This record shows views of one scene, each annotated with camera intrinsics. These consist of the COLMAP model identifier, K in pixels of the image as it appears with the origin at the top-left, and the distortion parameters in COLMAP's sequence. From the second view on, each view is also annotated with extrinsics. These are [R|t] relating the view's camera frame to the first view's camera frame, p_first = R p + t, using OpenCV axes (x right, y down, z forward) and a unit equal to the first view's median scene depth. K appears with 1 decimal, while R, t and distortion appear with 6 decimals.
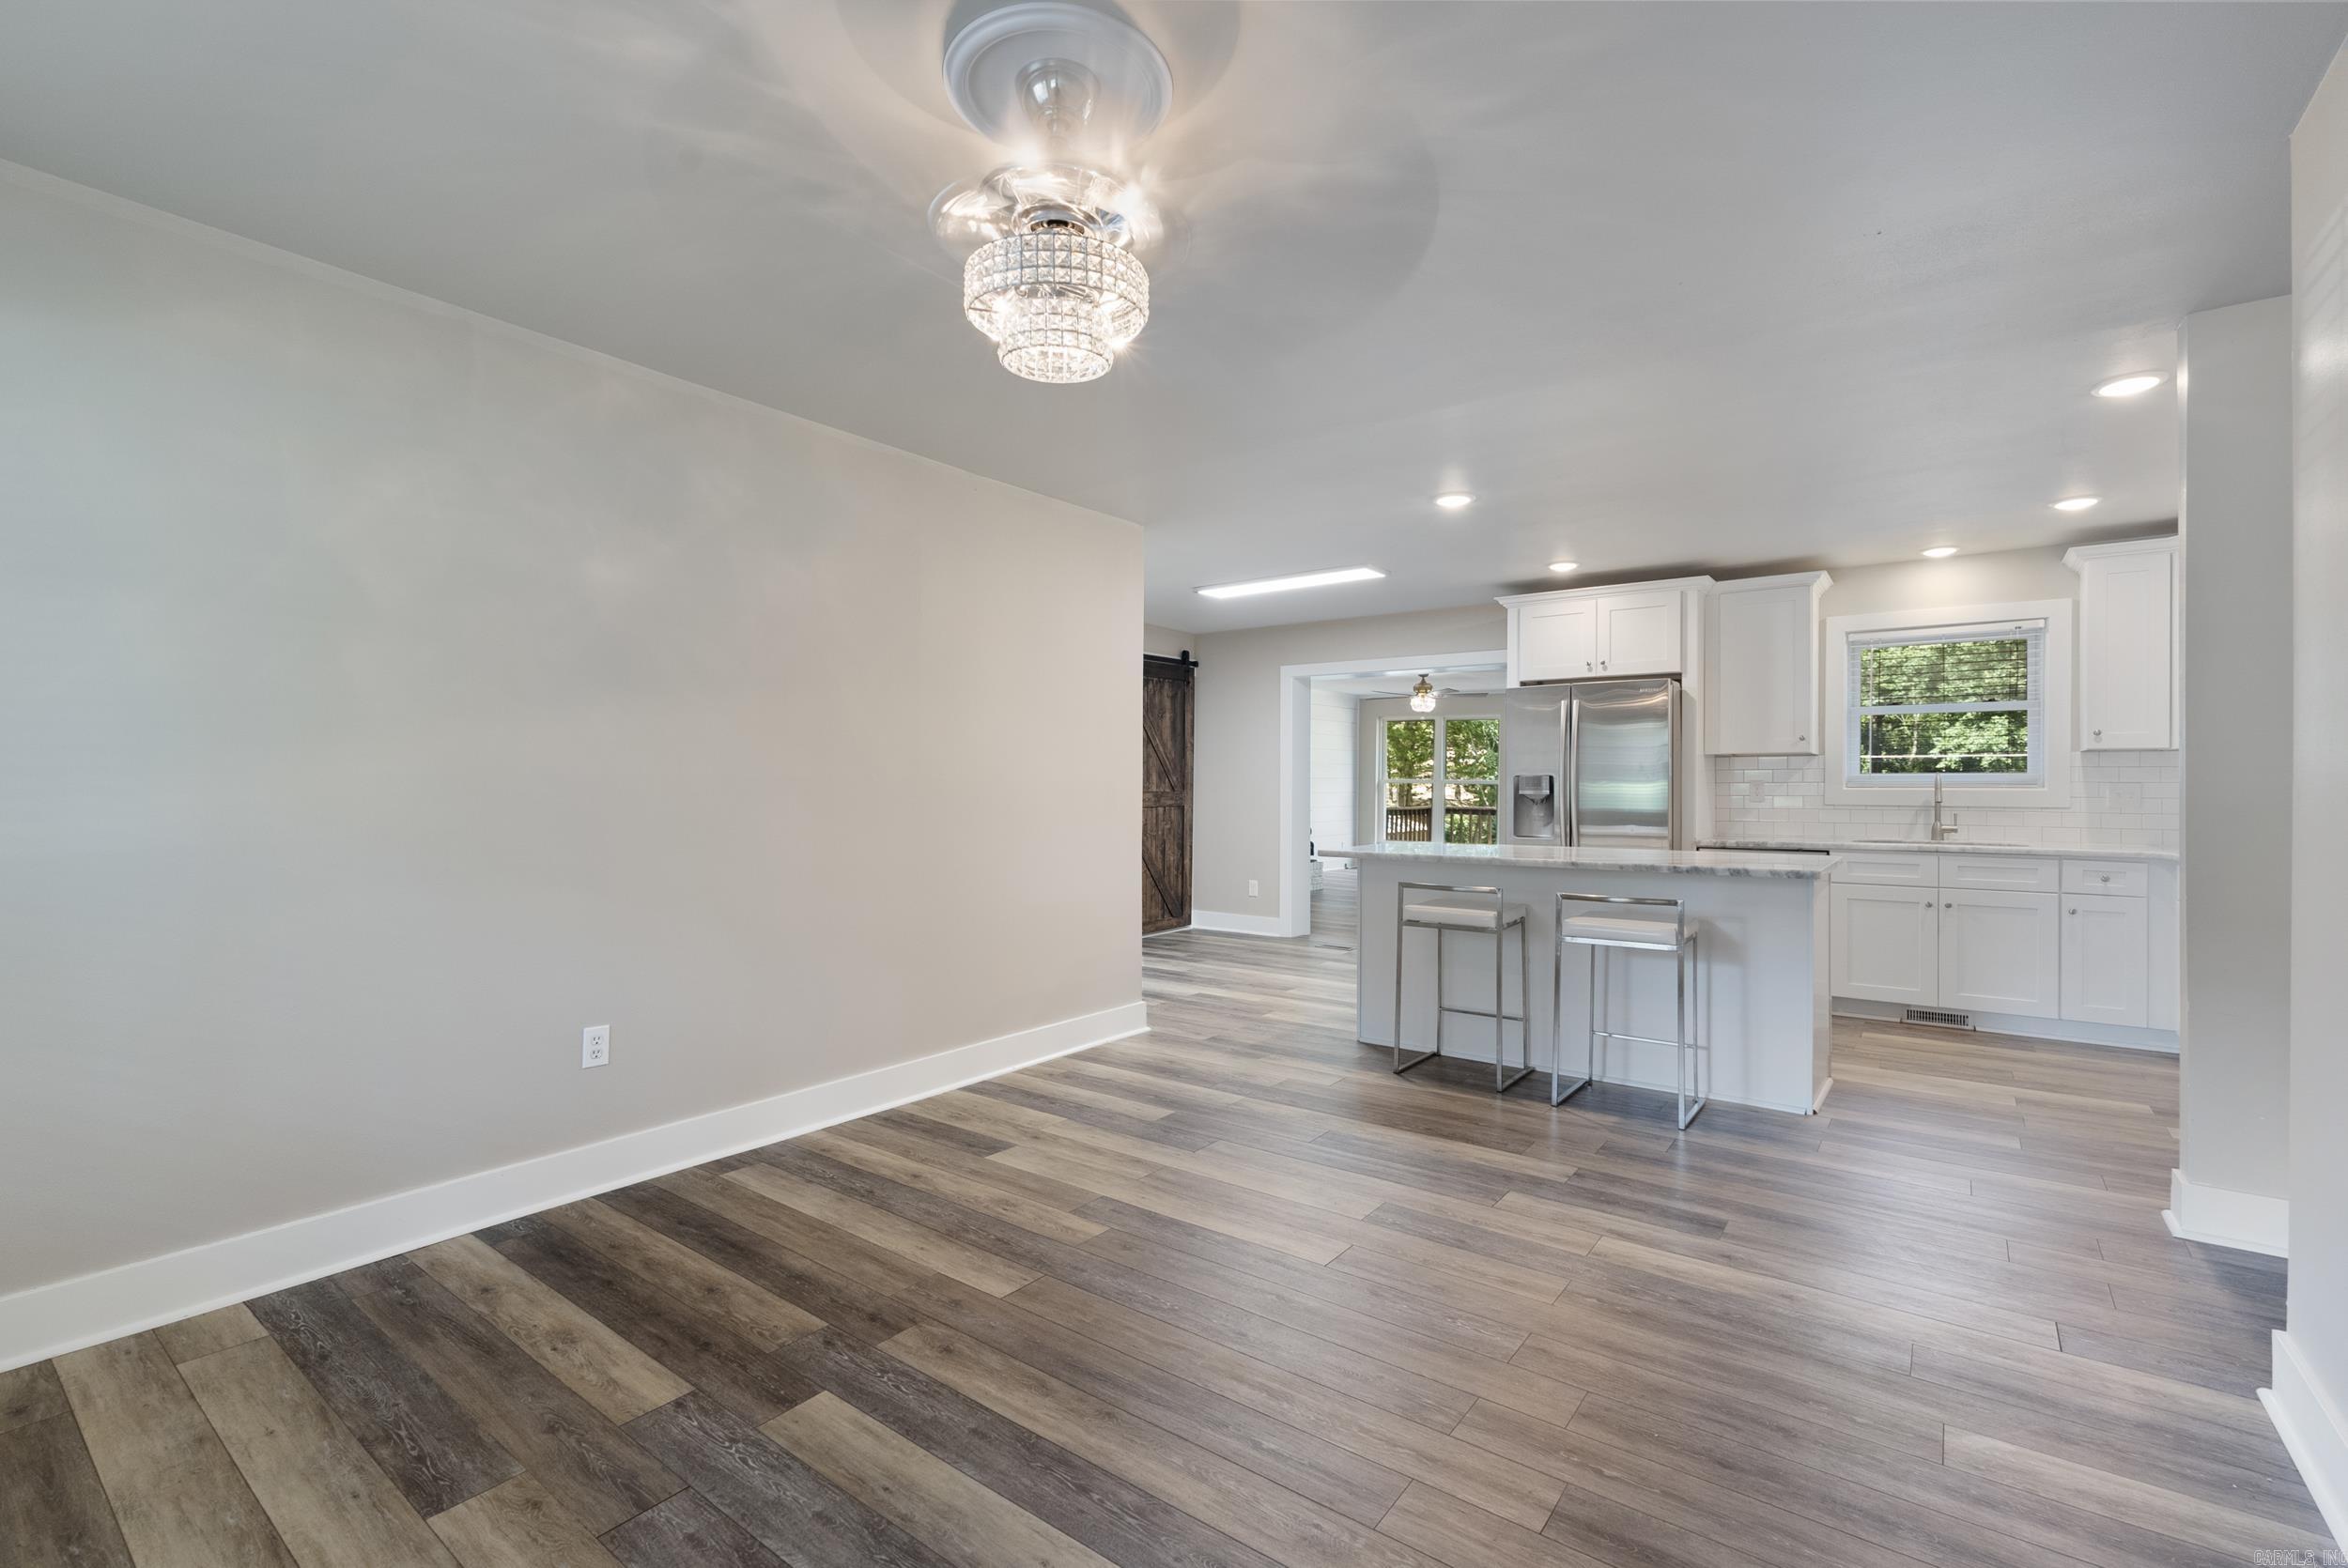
lens RADIAL K [[1032.2, 0, 1175.7], [0, 1032.2, 784.0], [0, 0, 1]] dist [-0.004576, 0.000052]
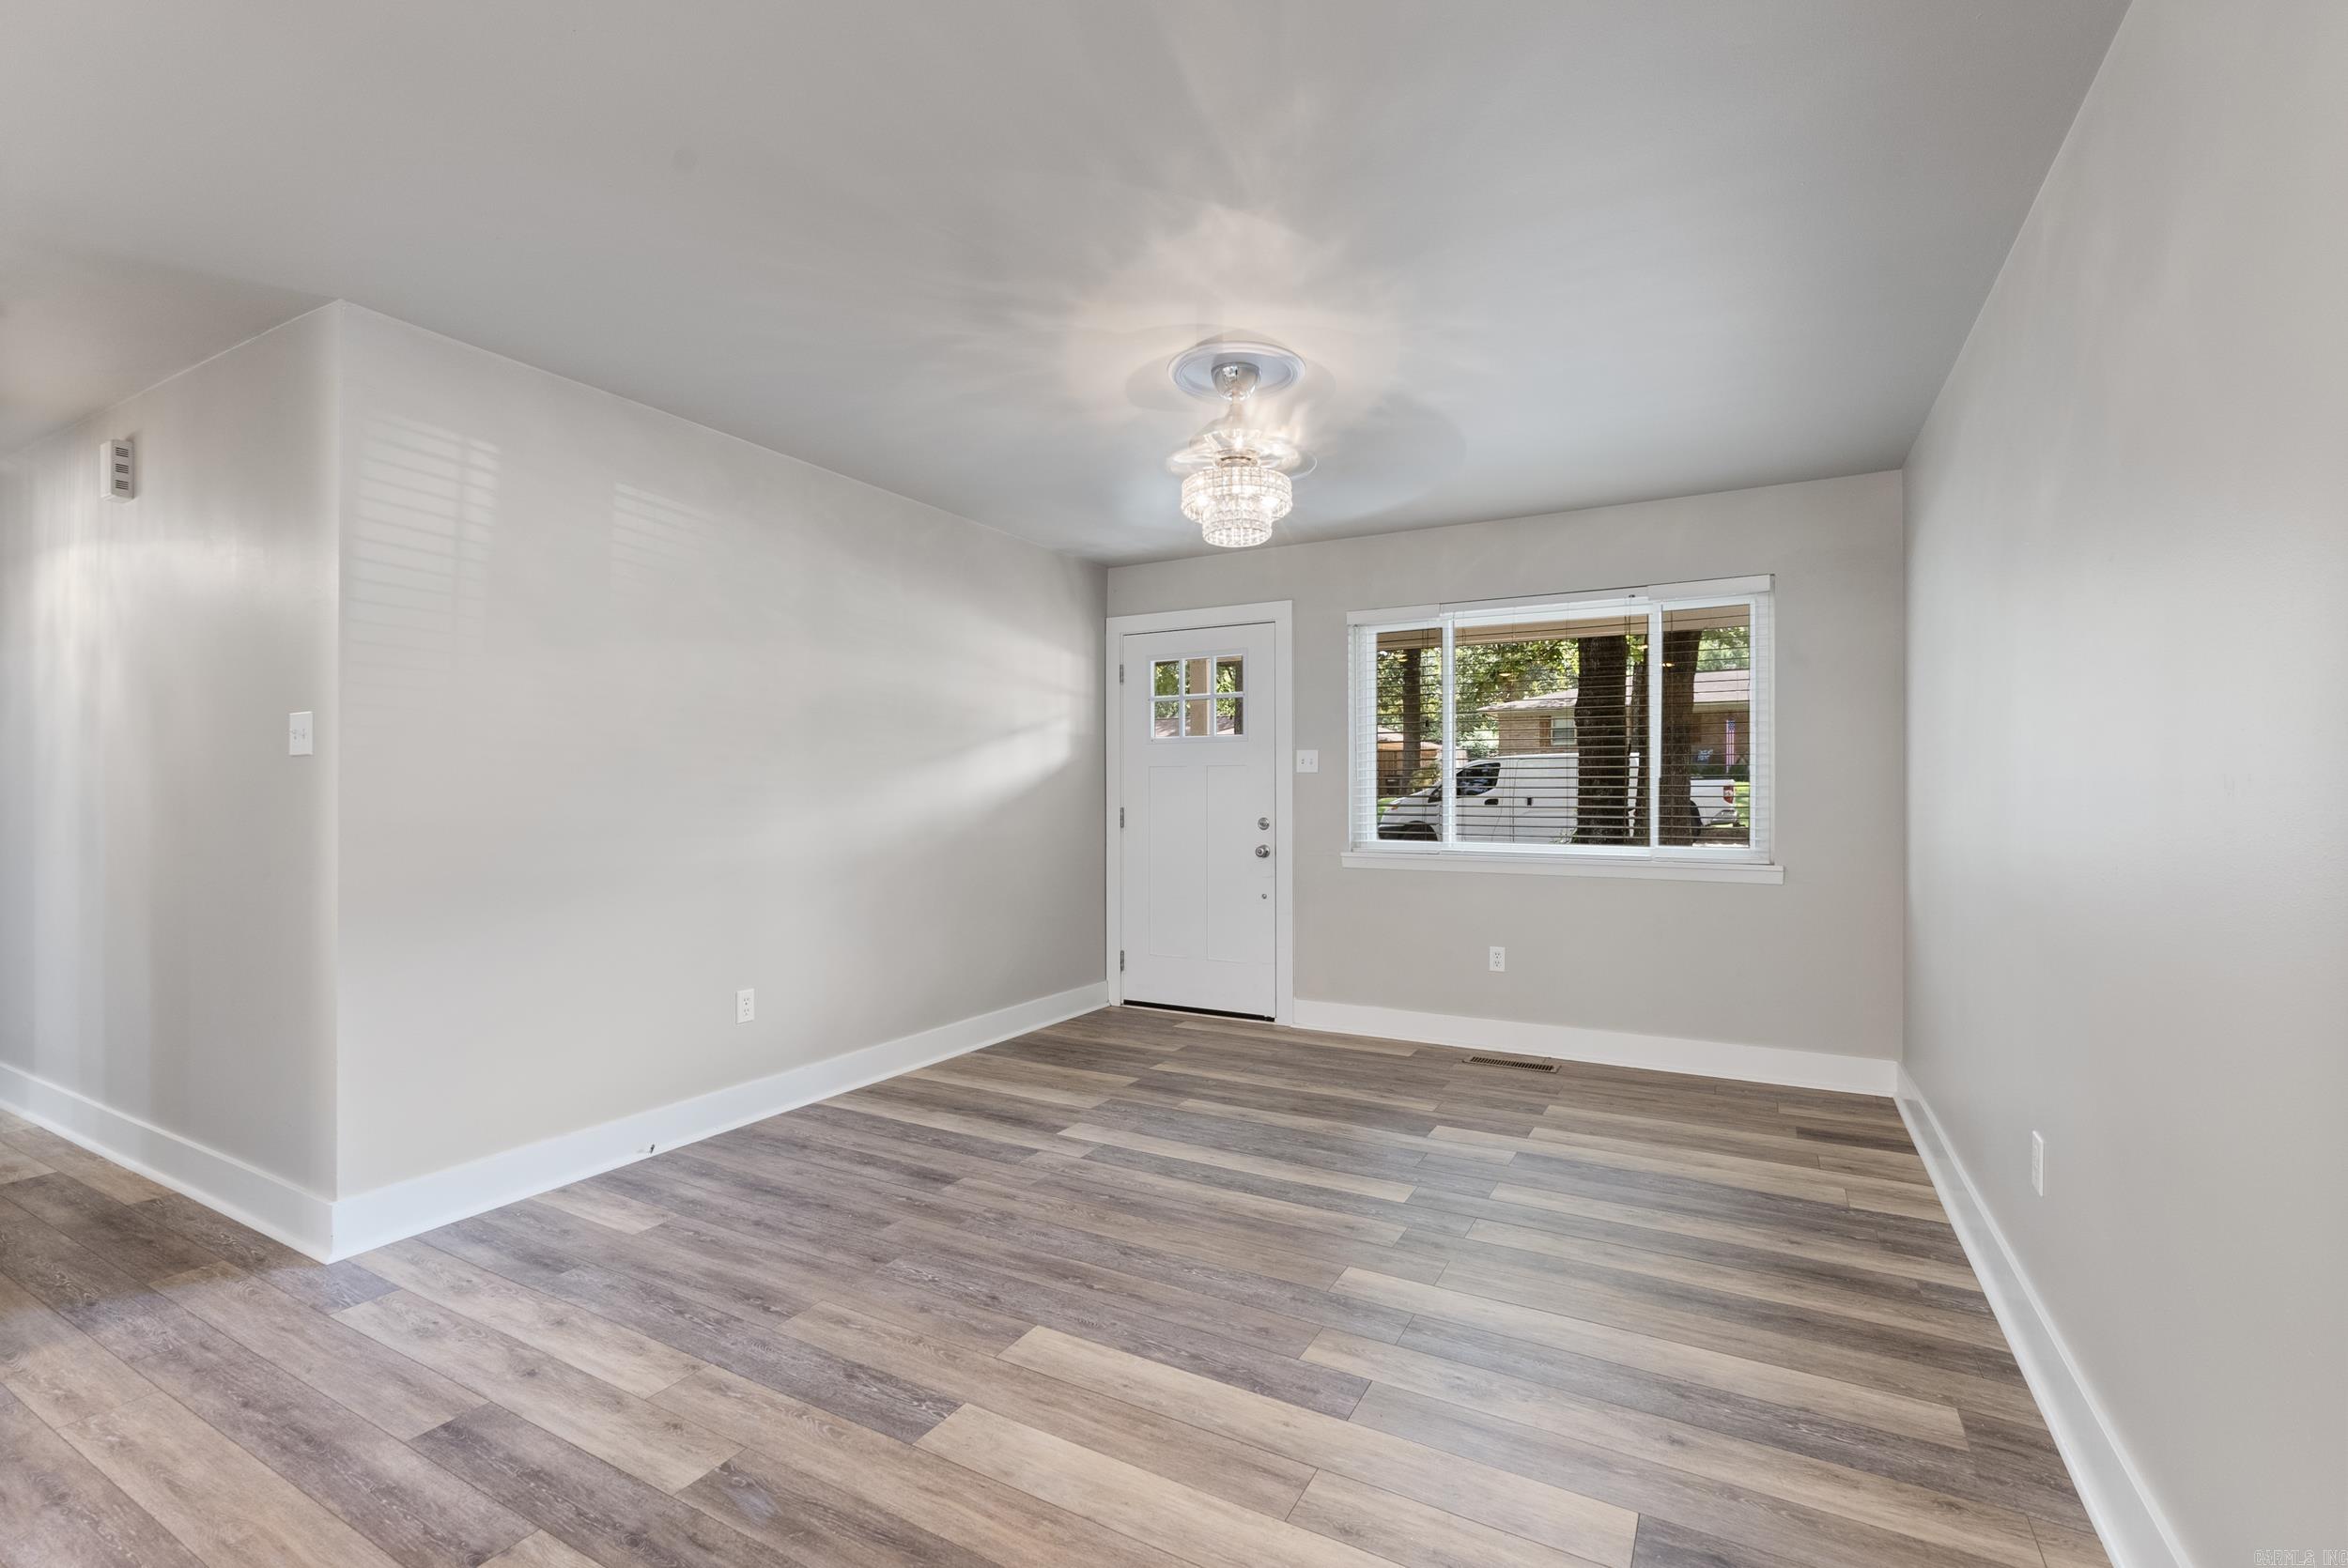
lens RADIAL K [[1036.3, 0, 1174.6], [0, 1036.3, 790.1], [0, 0, 1]] dist [-0.004419, 0.000654]
pose [[-0.990156, -0.005515, -0.139862, 0.081647], [-0.005307, 0.999984, -0.001860, 0.000665], [0.139870, -0.001100, -0.990169, 1.008382]]
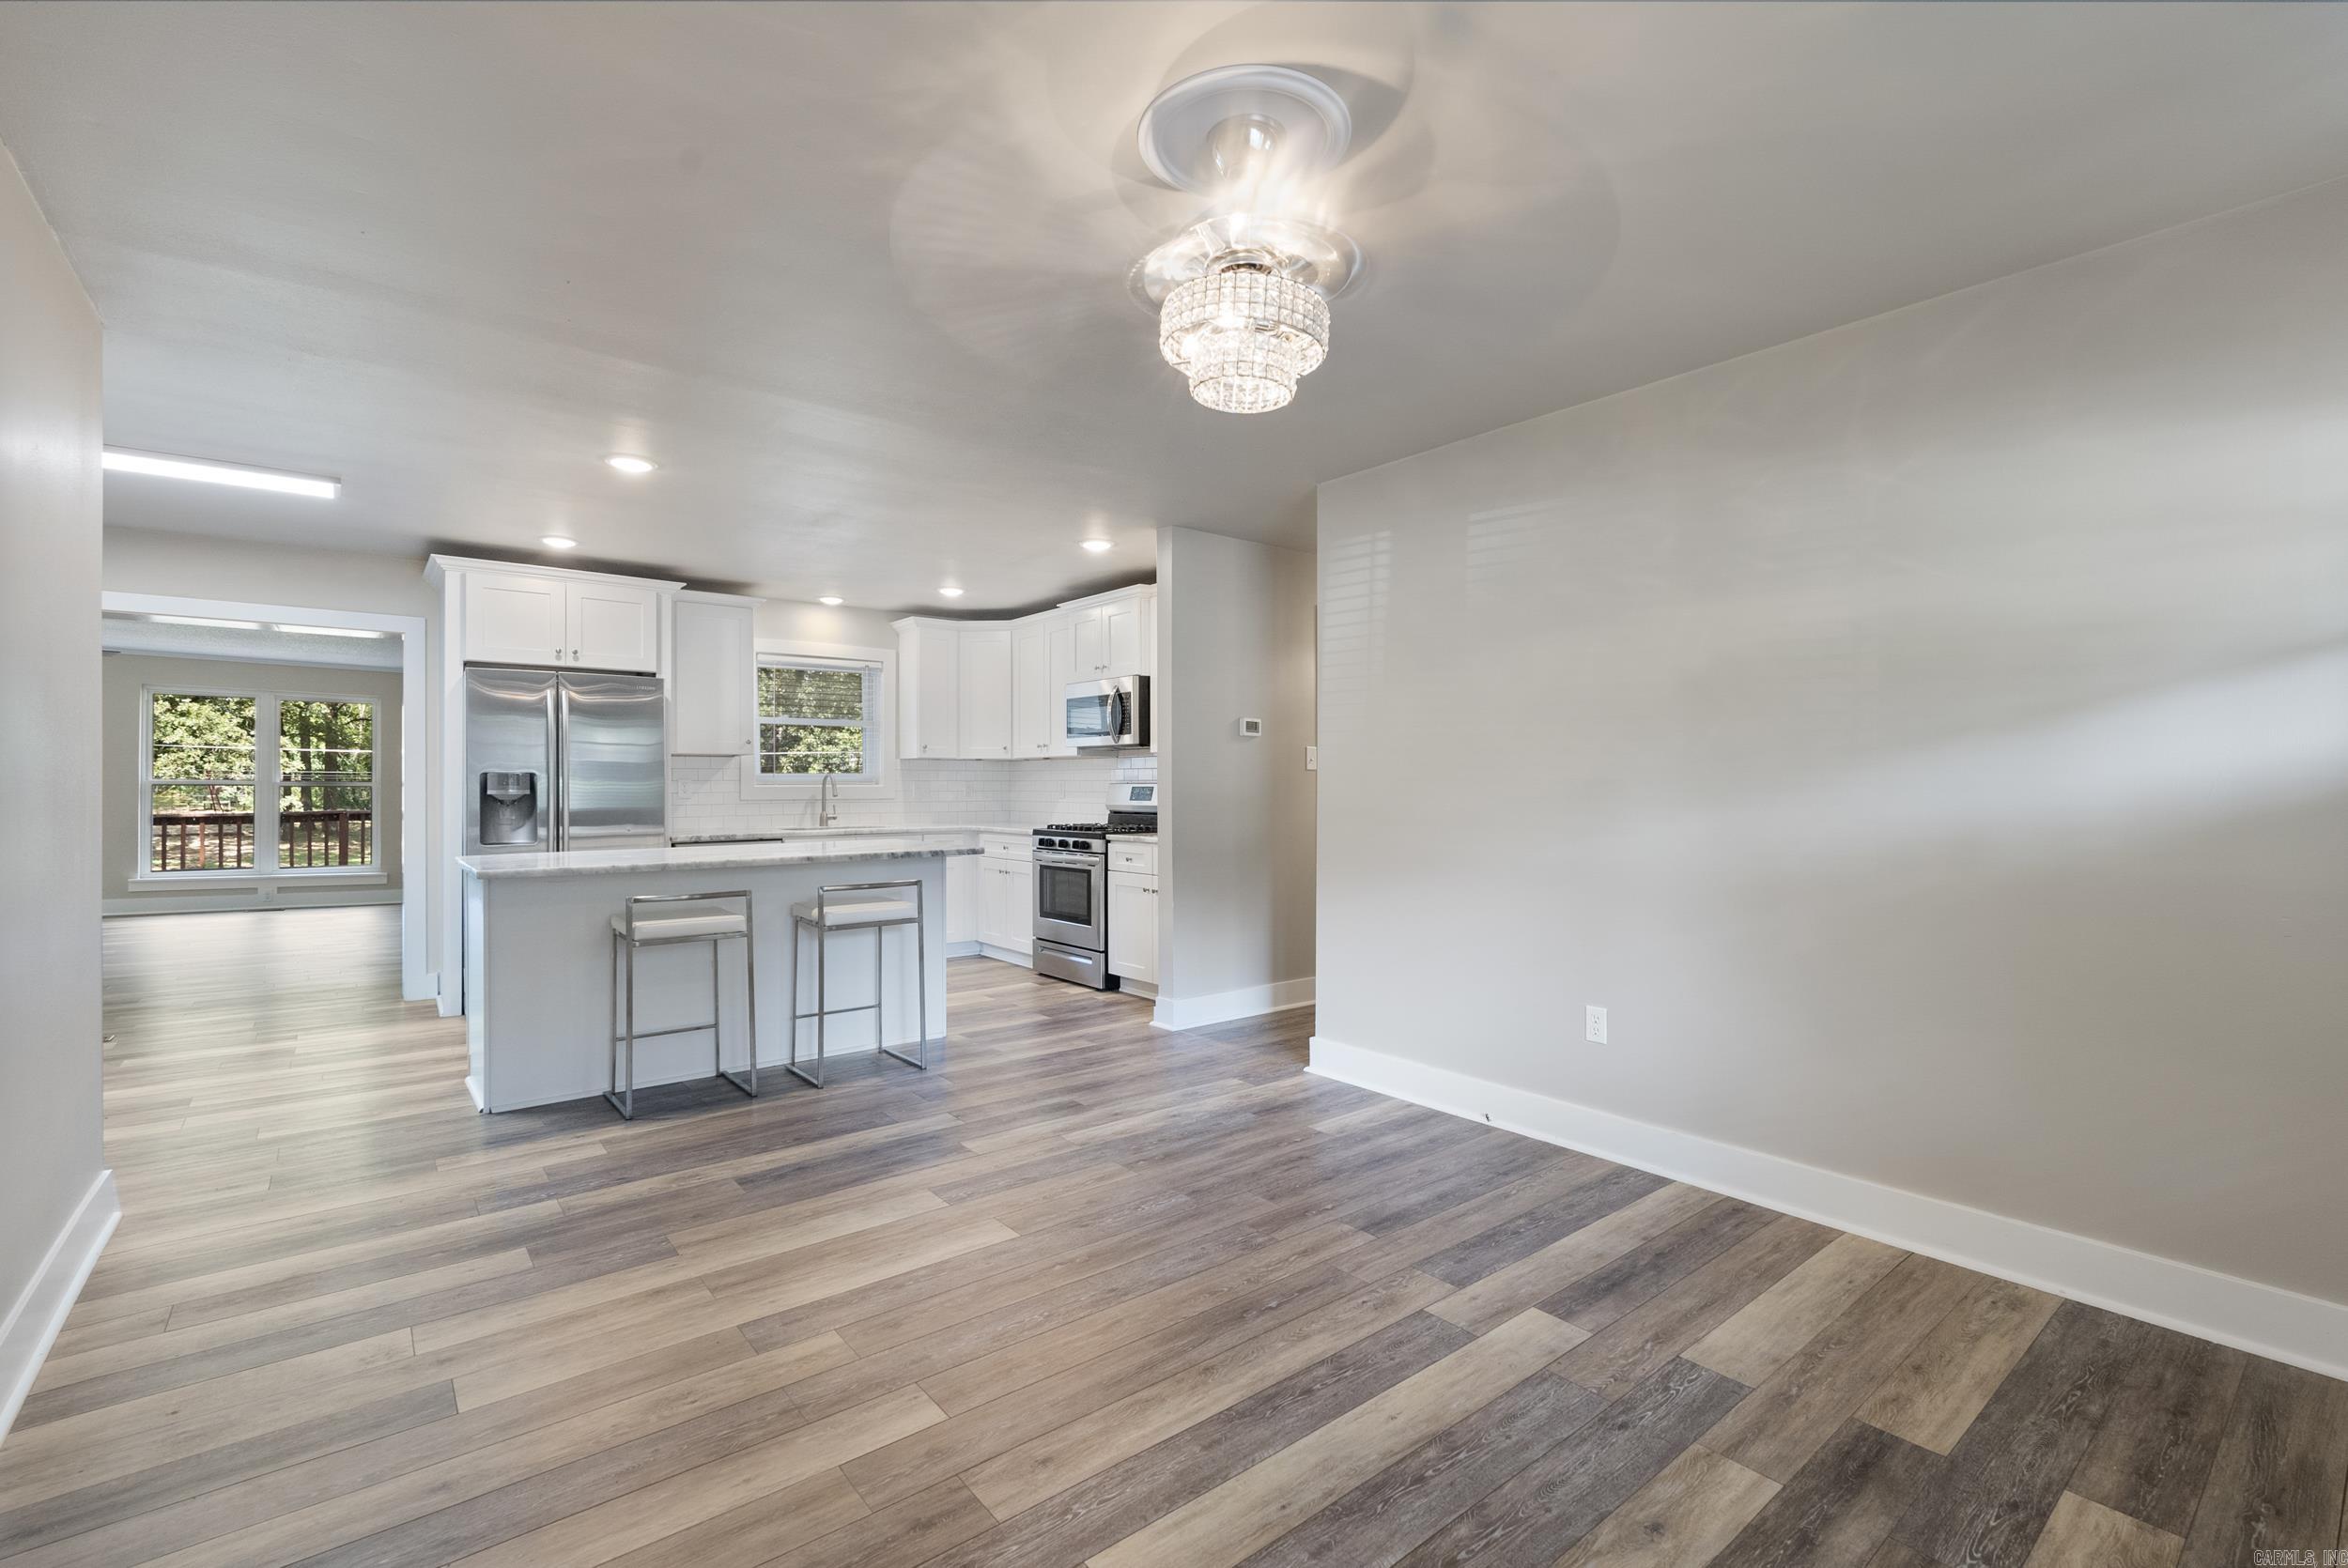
lens RADIAL K [[1032.2, 0, 1175.7], [0, 1032.2, 784.0], [0, 0, 1]] dist [-0.004576, 0.000052]
pose [[0.241566, -0.002989, 0.970380, -0.449534], [-0.000636, 0.999995, 0.003238, -0.002239], [-0.970384, -0.001400, 0.241563, 0.309646]]
